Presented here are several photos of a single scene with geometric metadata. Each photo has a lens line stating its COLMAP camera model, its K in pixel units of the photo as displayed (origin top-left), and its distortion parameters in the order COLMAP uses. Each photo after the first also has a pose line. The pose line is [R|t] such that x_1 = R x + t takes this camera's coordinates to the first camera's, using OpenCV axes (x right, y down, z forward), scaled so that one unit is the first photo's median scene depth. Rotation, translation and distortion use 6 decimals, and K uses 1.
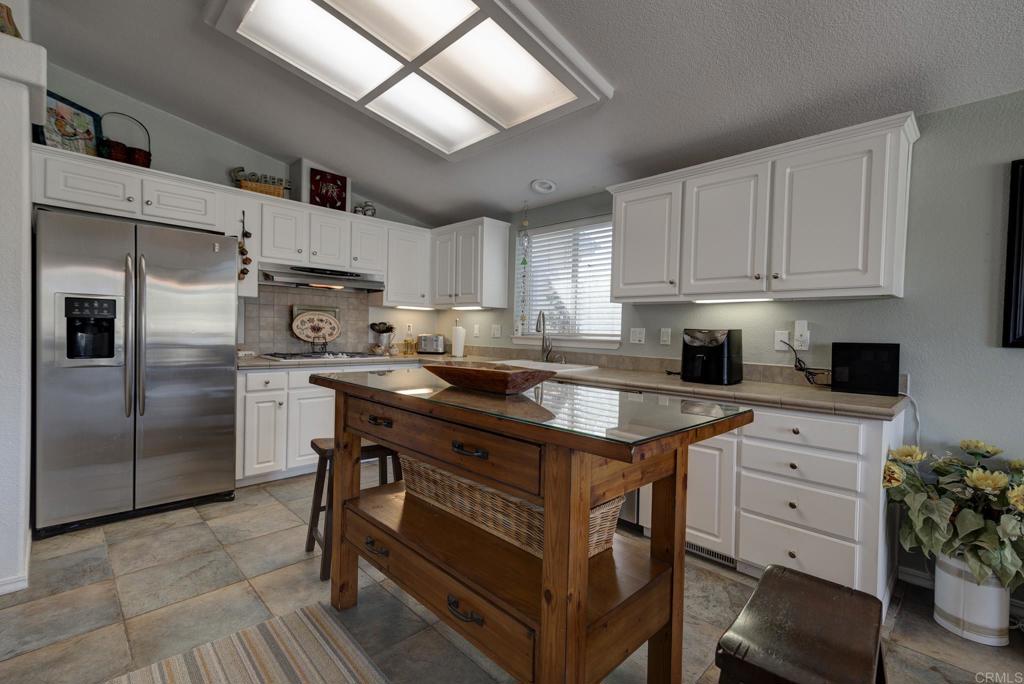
lens RADIAL K [[452.5, 0, 512.0], [0, 452.5, 342.0], [0, 0, 1]] dist [0.000183, -0.000020]
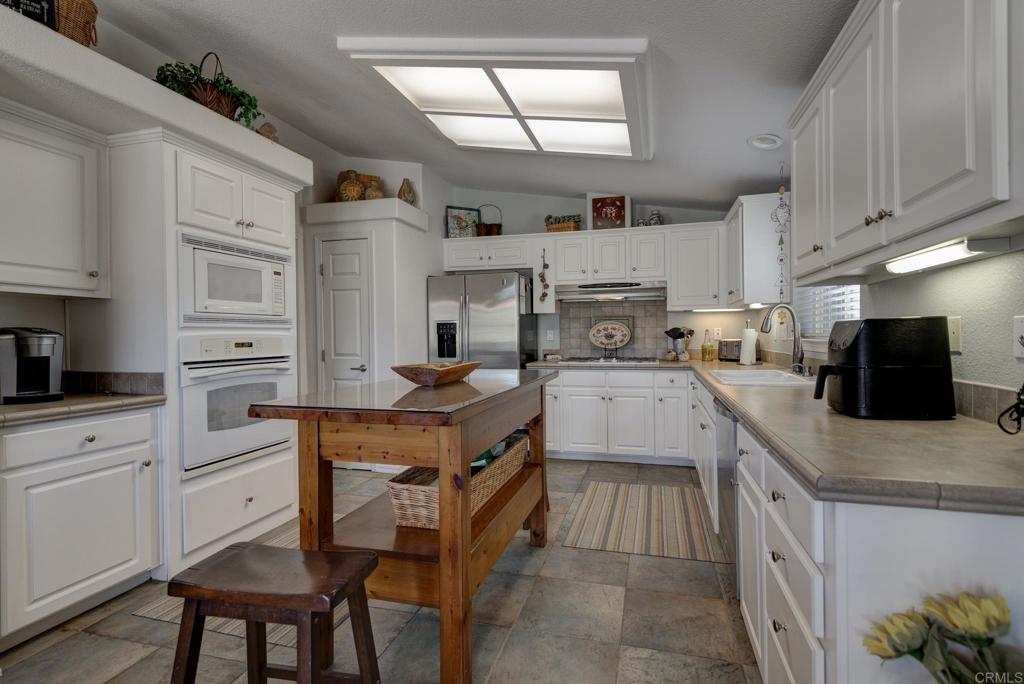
lens RADIAL K [[475.2, 0, 512.0], [0, 475.2, 342.0], [0, 0, 1]] dist [0.000083, 0.000021]
pose [[0.484332, -0.017343, -0.874712, 0.521939], [0.000986, 0.999814, -0.019277, 0.008247], [0.874884, 0.008474, 0.484259, 0.227378]]
